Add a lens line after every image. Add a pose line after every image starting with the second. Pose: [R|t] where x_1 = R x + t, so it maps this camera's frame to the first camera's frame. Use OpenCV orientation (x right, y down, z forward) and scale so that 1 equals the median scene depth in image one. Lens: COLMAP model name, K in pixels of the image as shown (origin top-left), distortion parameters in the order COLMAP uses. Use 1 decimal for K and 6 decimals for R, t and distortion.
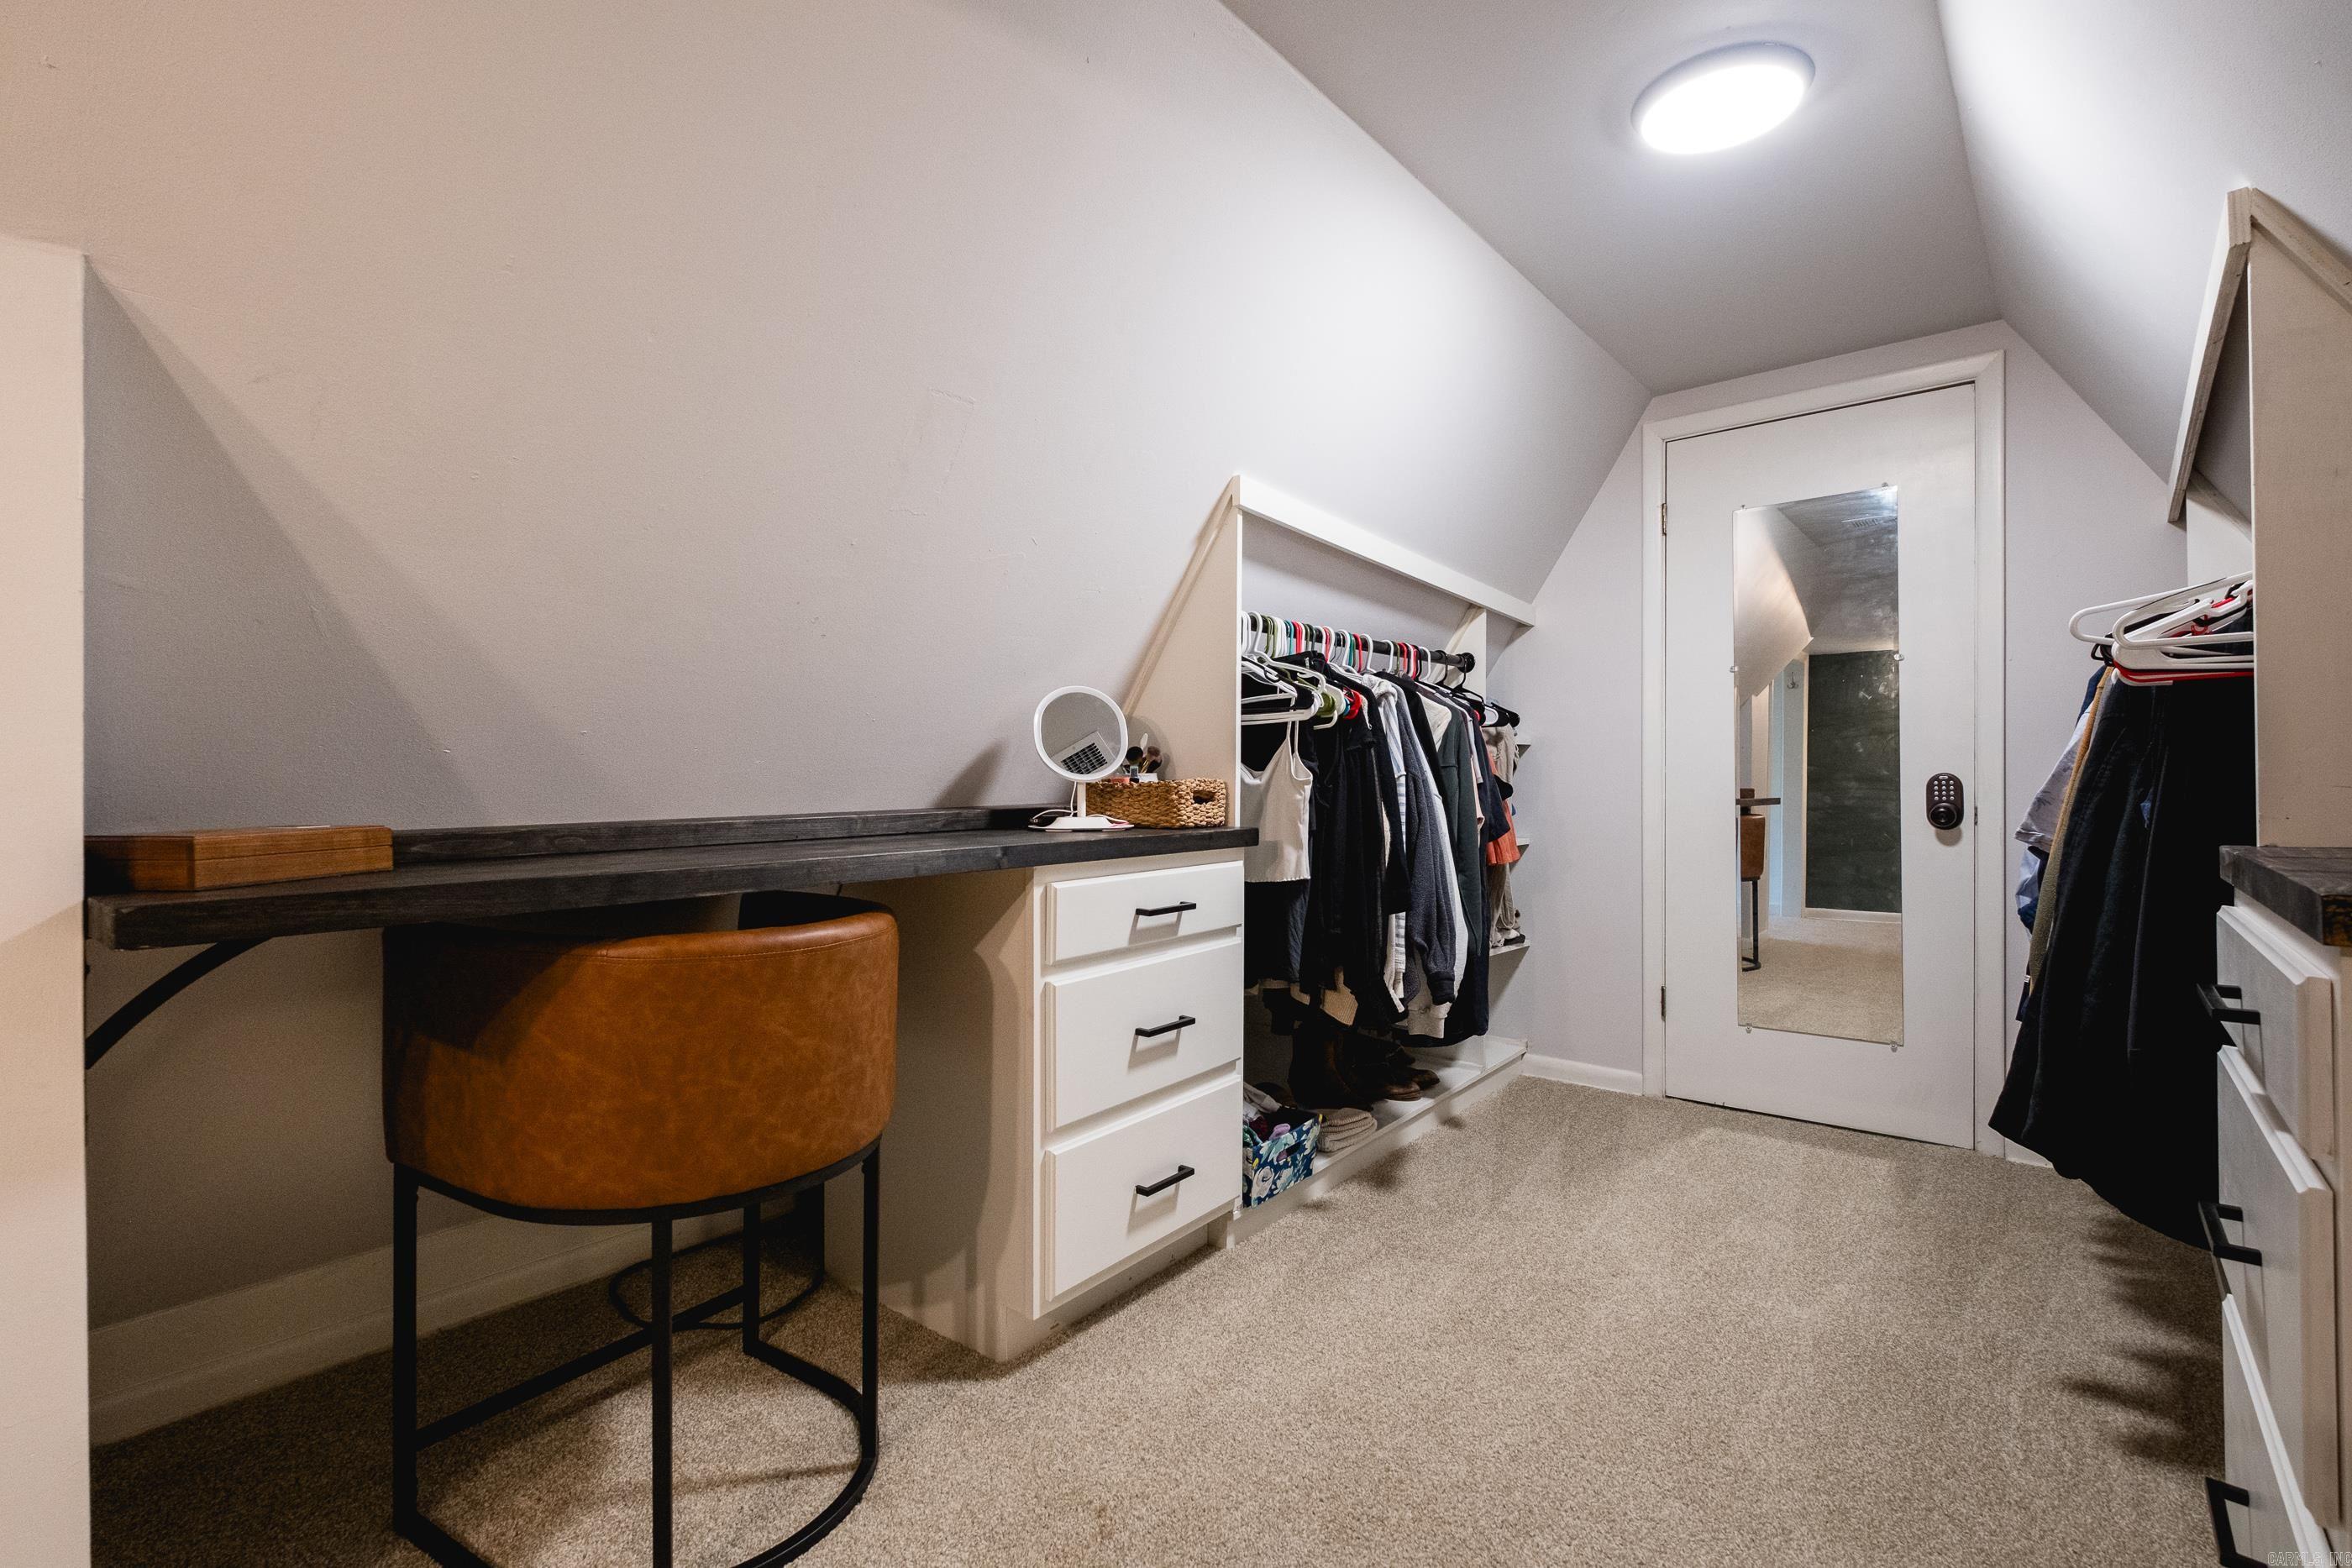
lens RADIAL K [[1056.6, 0, 1170.1], [0, 1056.6, 784.4], [0, 0, 1]] dist [0.000891, -0.002221]
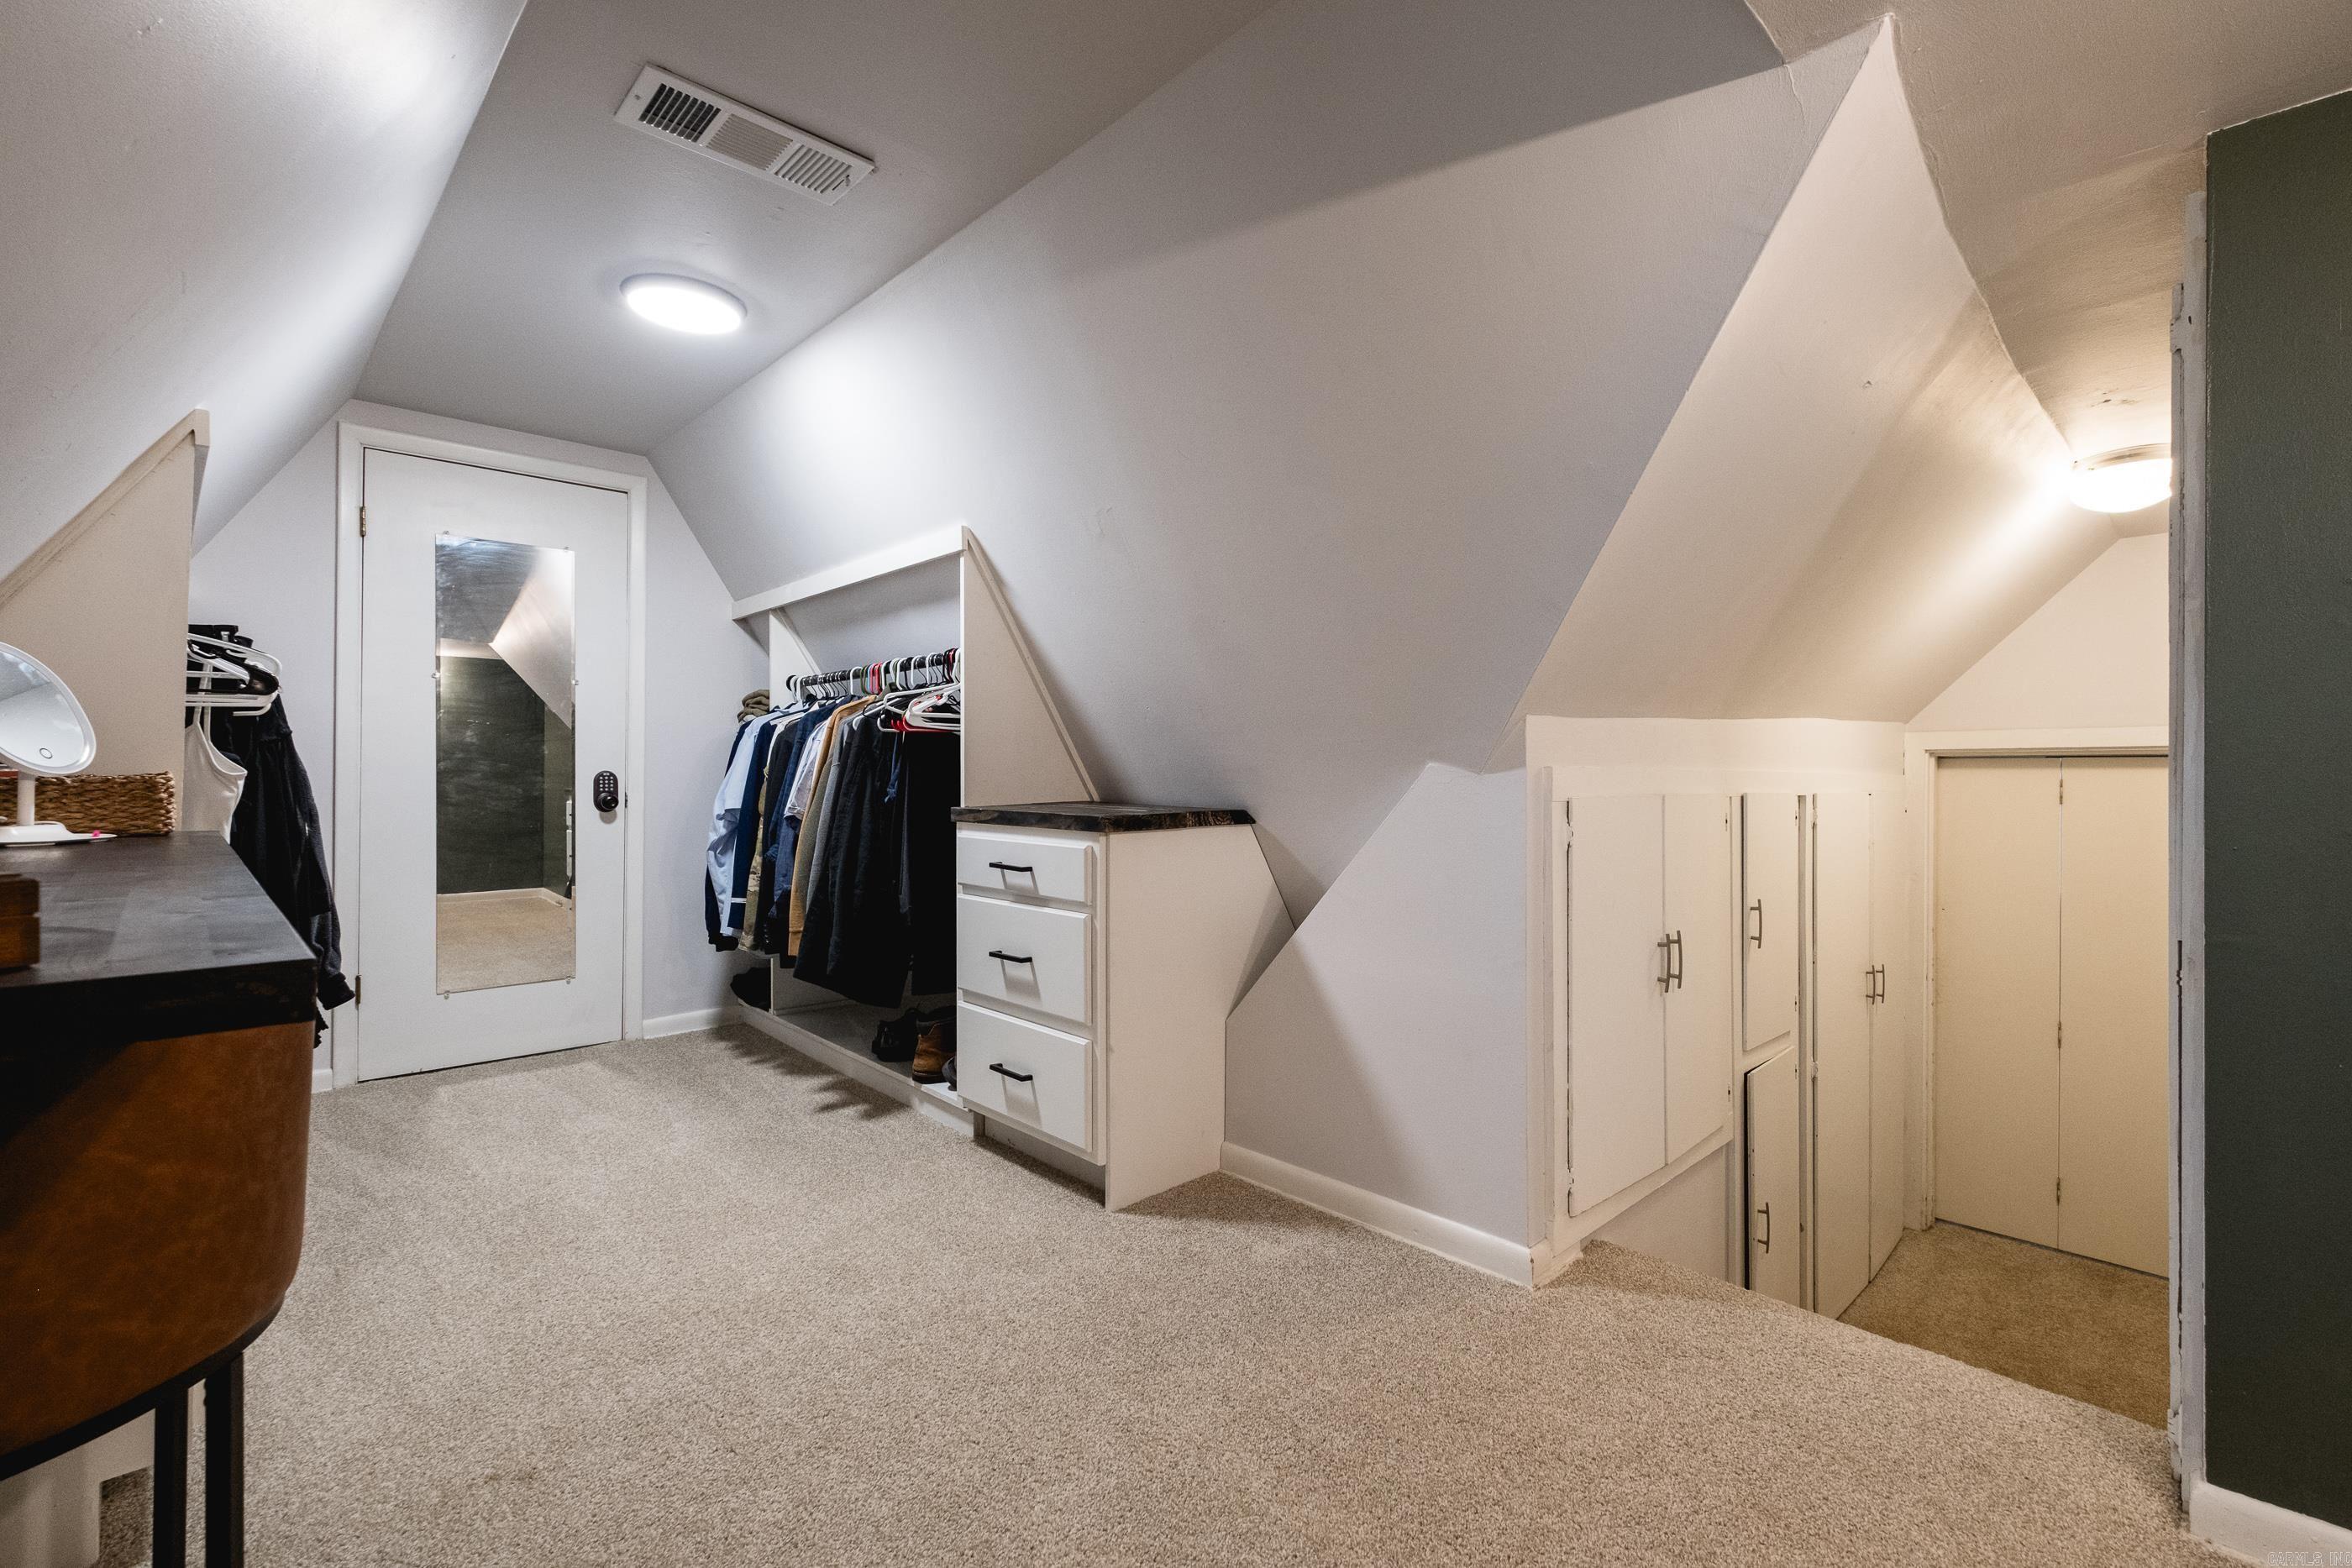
lens RADIAL K [[1056.6, 0, 1170.0], [0, 1056.6, 775.9], [0, 0, 1]] dist [0.000891, -0.002221]
pose [[0.117301, 0.003404, 0.993091, -0.656656], [-0.002169, 0.999993, -0.003171, -0.001612], [-0.993094, -0.001782, 0.117308, 0.139993]]
